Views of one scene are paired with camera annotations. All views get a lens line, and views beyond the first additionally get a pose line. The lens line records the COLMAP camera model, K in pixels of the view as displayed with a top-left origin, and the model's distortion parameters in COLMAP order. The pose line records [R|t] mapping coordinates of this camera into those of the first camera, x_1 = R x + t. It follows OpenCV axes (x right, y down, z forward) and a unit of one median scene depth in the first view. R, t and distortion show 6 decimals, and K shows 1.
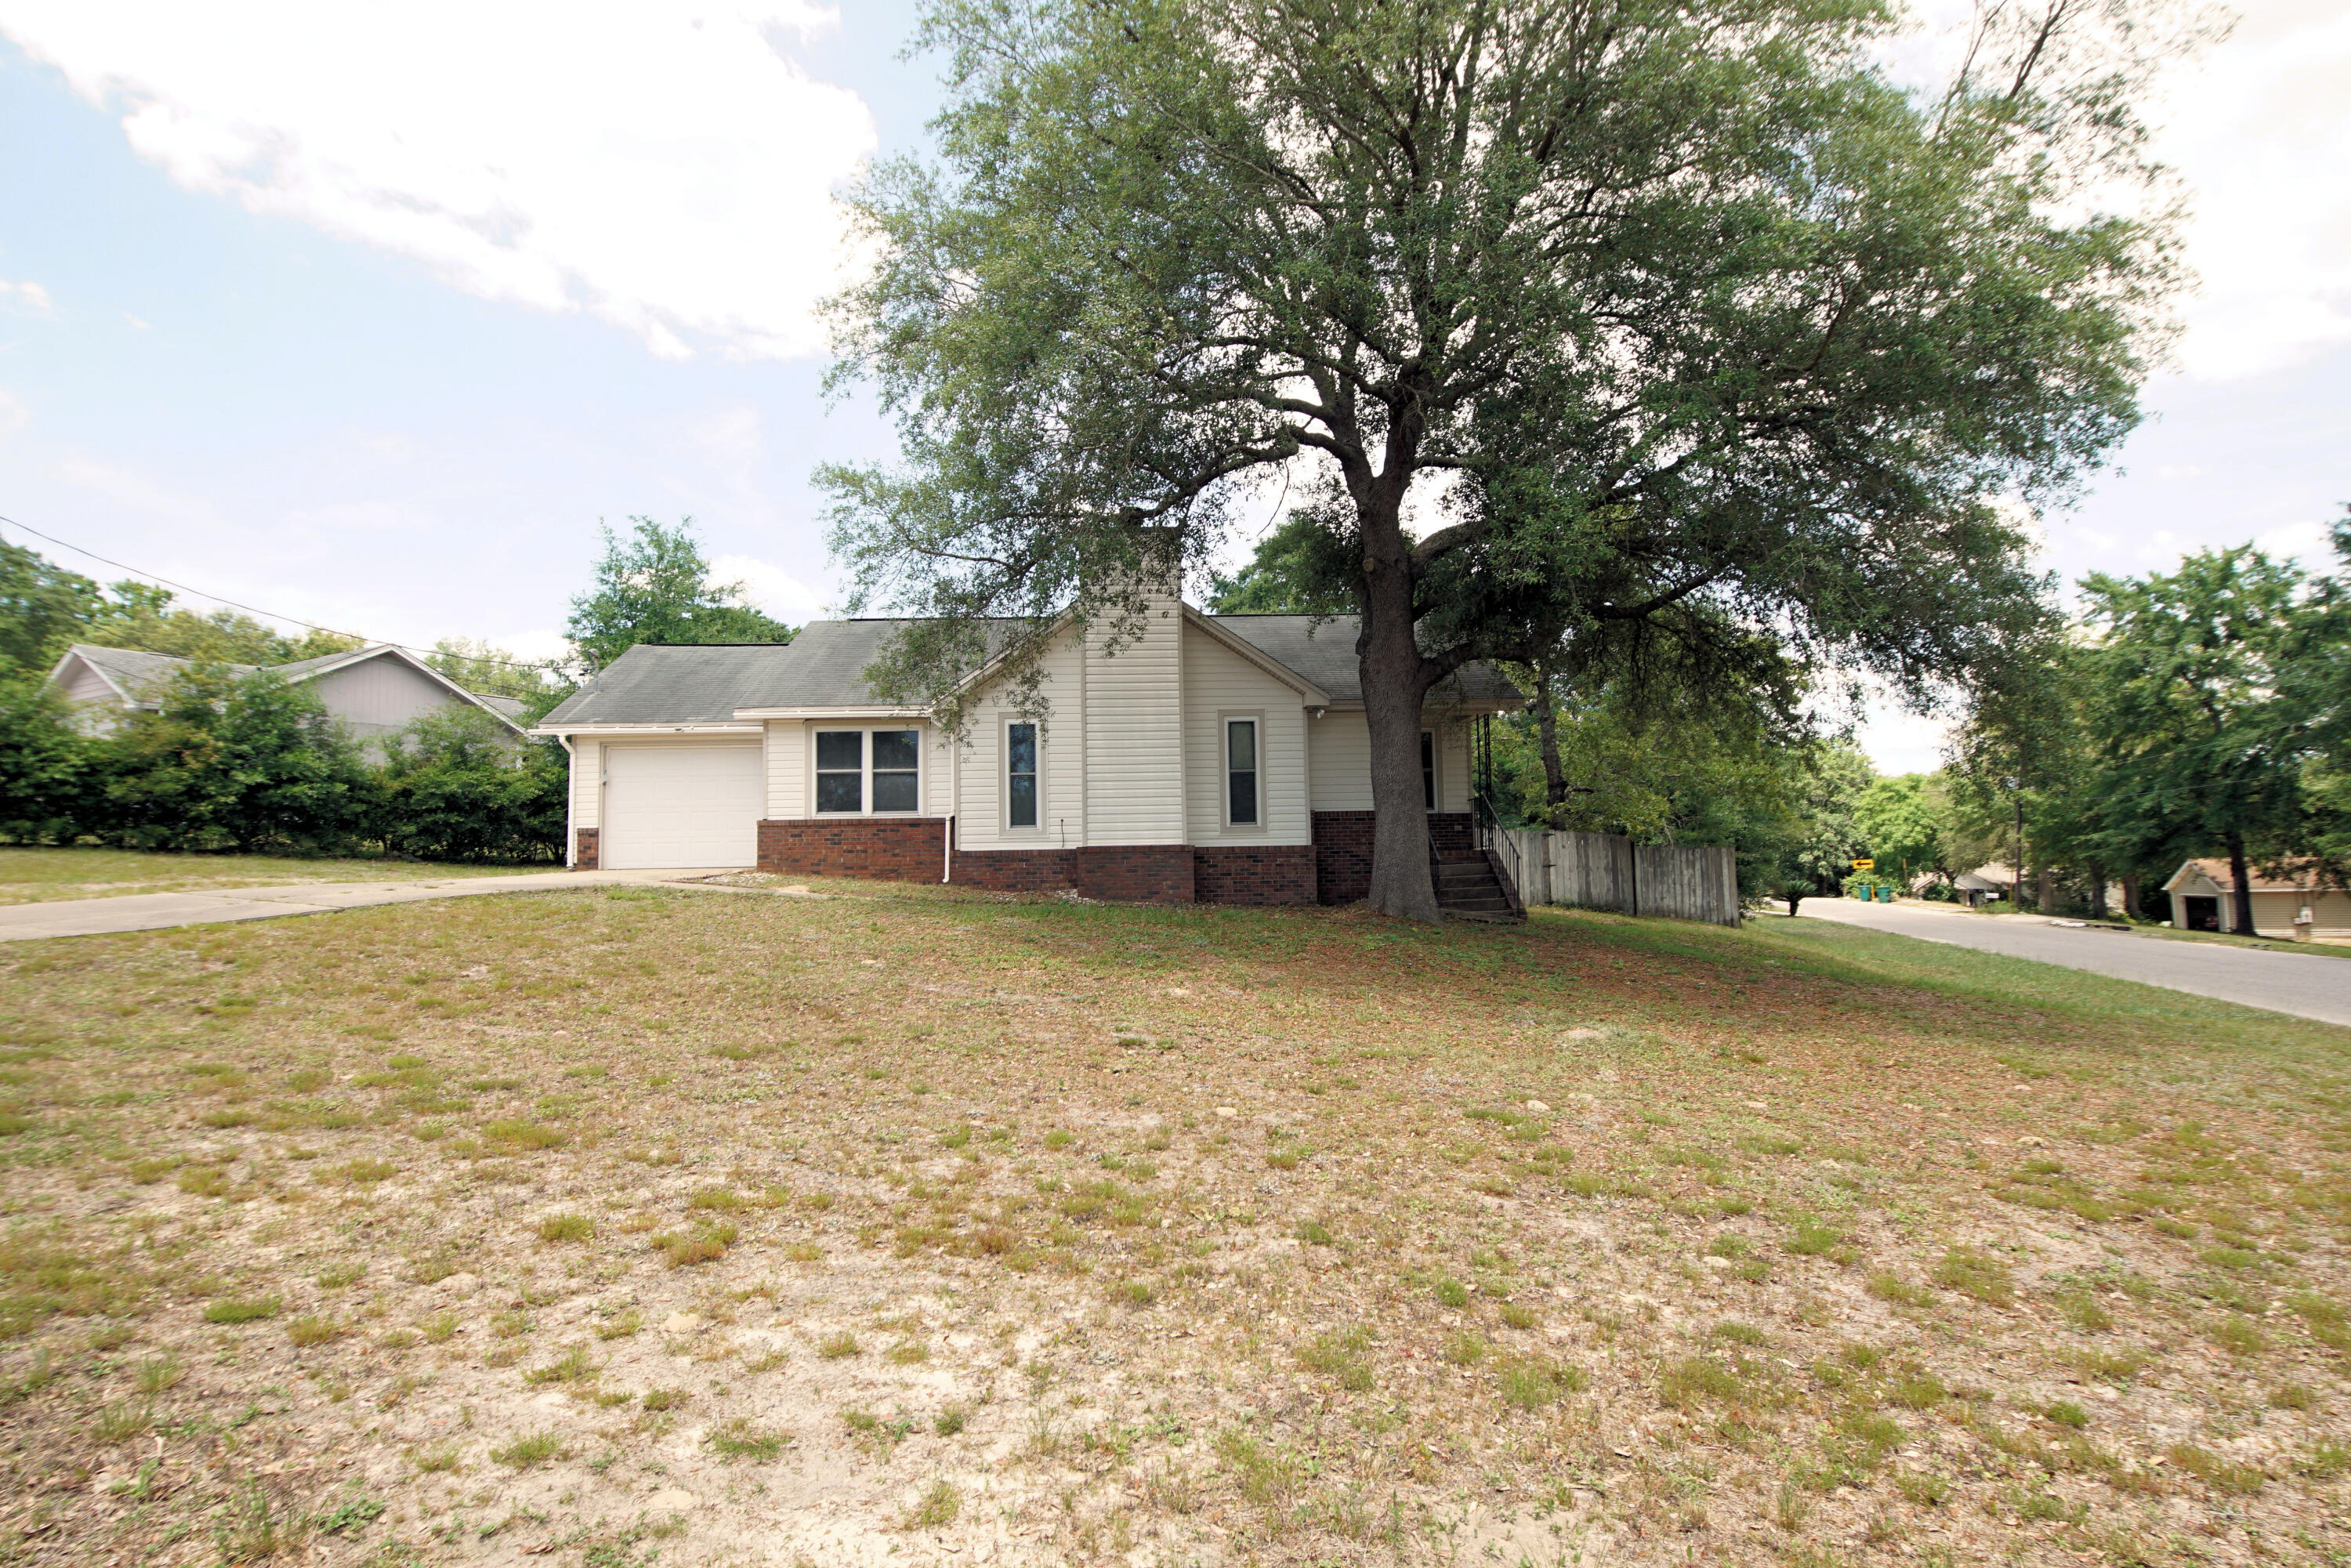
lens RADIAL K [[1261.0, 0, 1151.8], [0, 1261.0, 774.3], [0, 0, 1]] dist [0.040631, -0.037300]
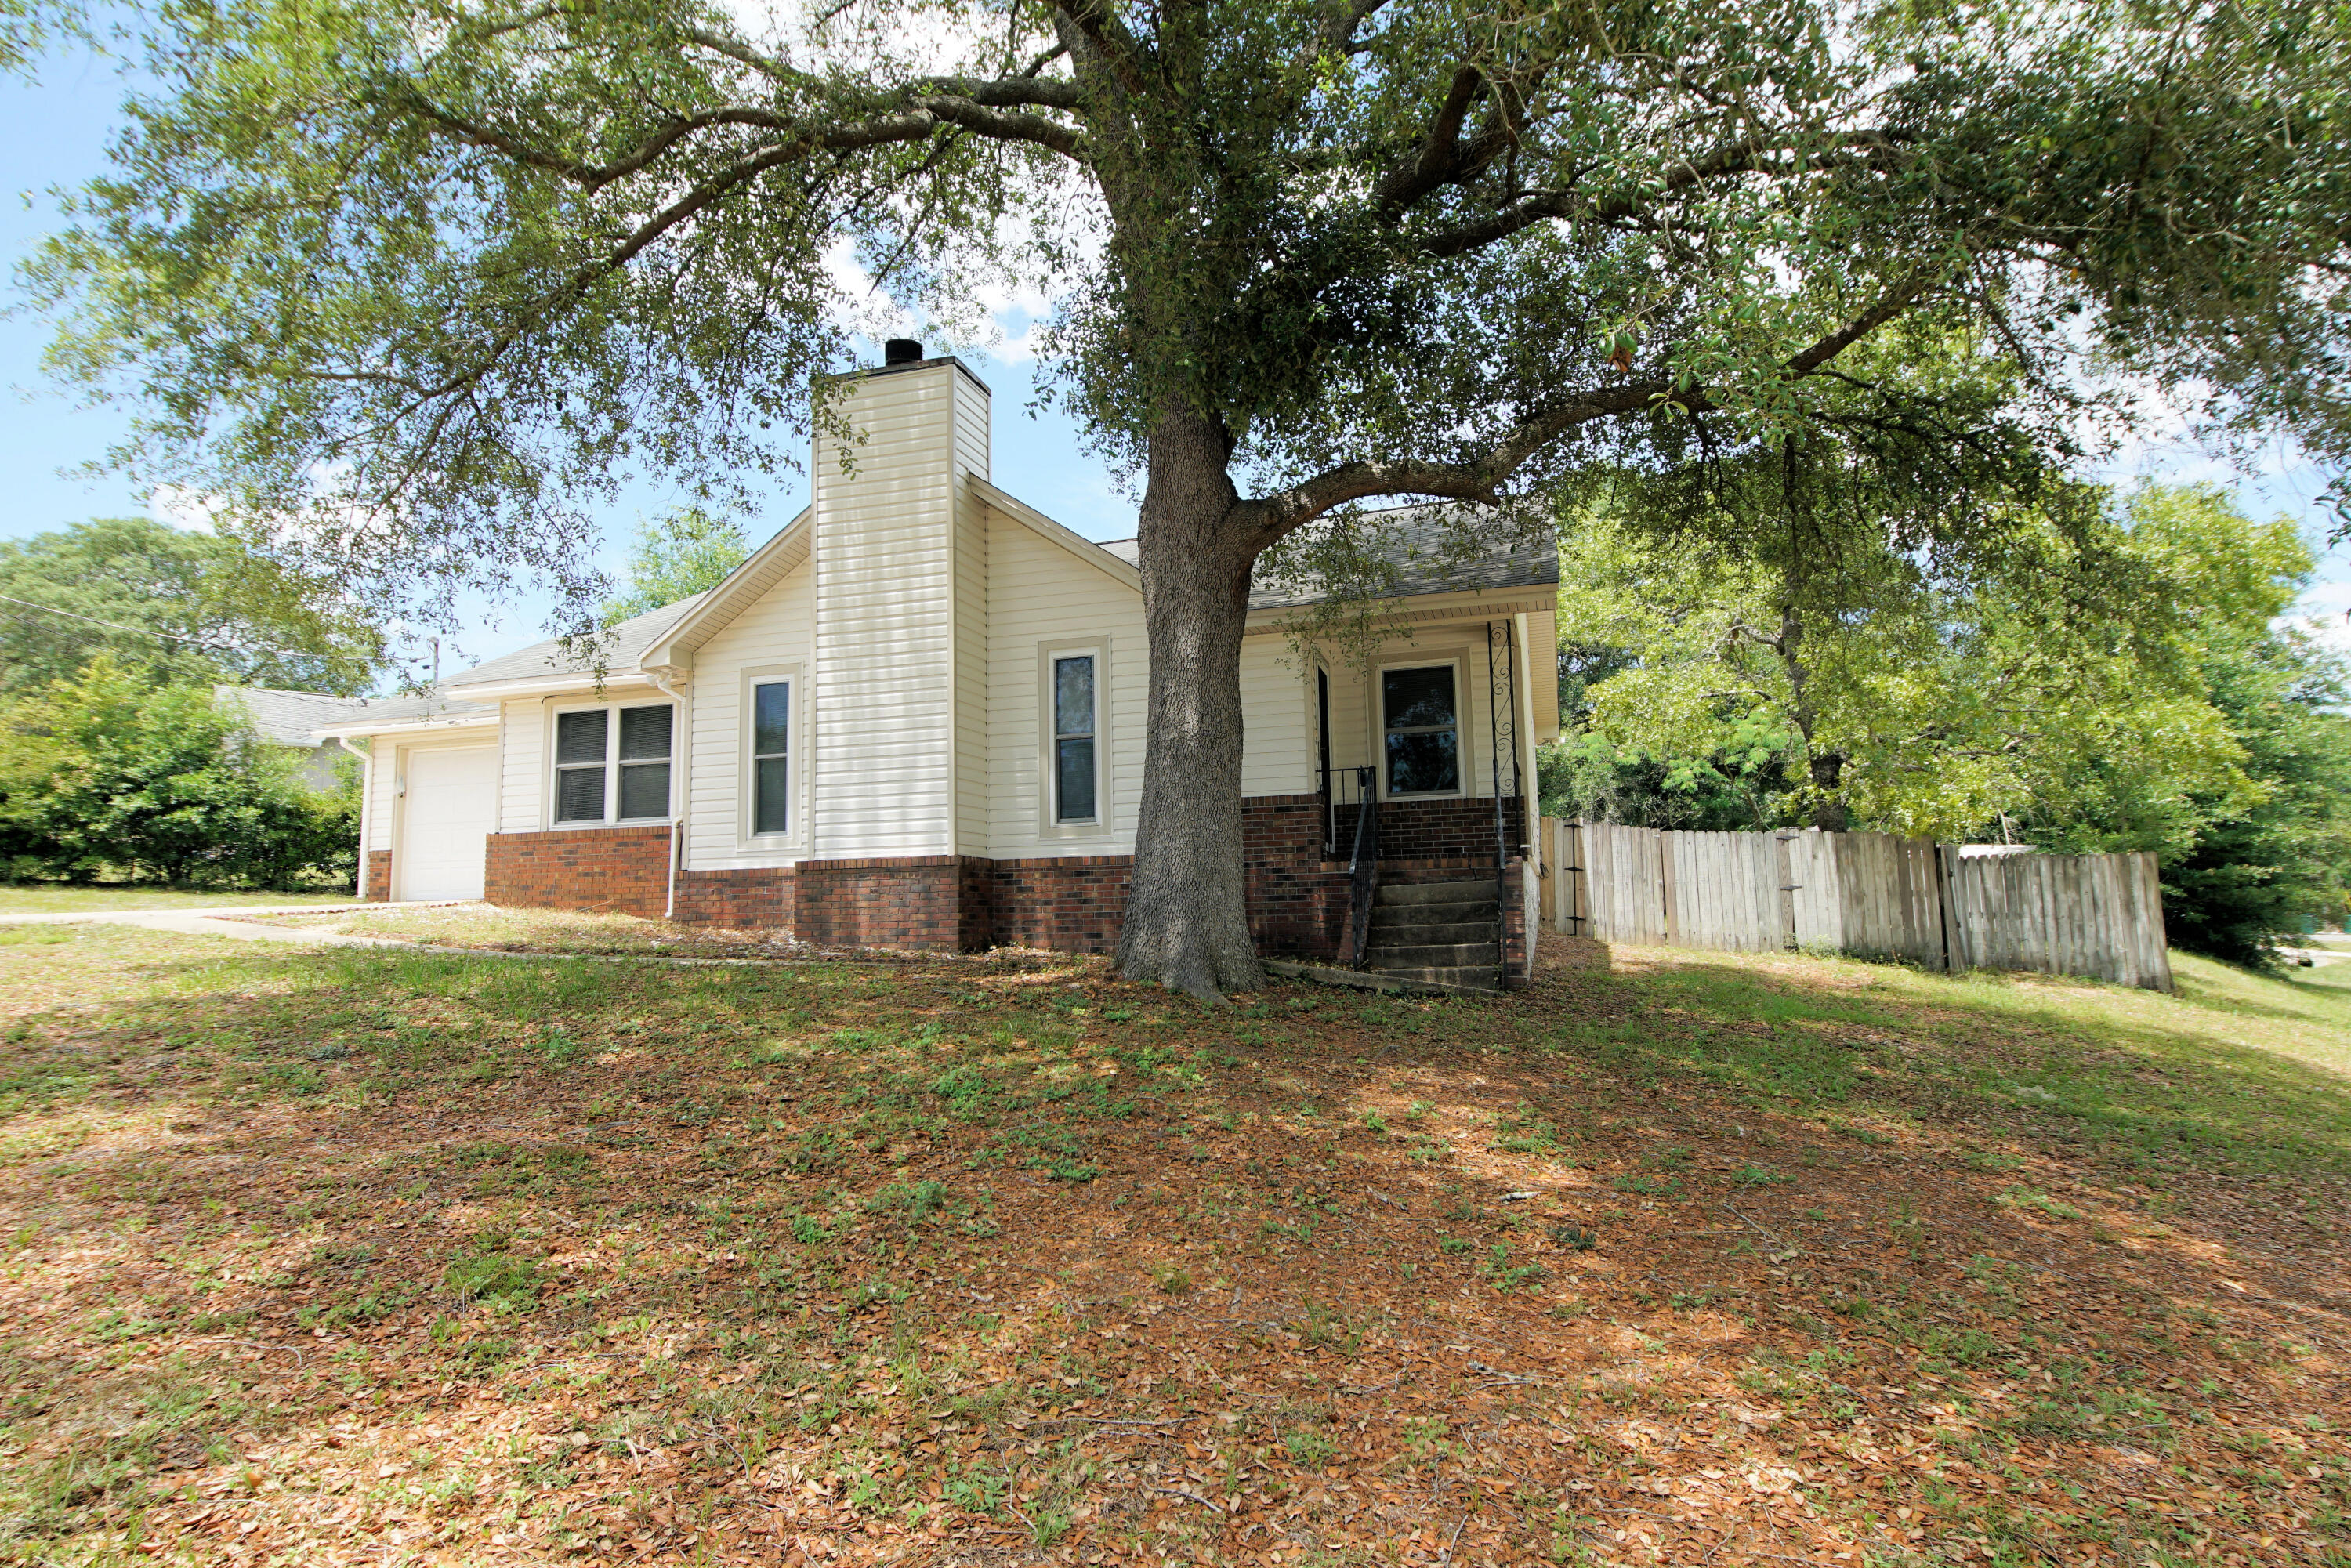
lens RADIAL K [[1229.8, 0, 1175.5], [0, 1229.8, 784.0], [0, 0, 1]] dist [0.000247, 0.000222]
pose [[0.943918, -0.037452, -0.328049, 0.312036], [0.030340, 0.999181, -0.026771, 0.037812], [0.328783, 0.015317, 0.944281, 0.440097]]
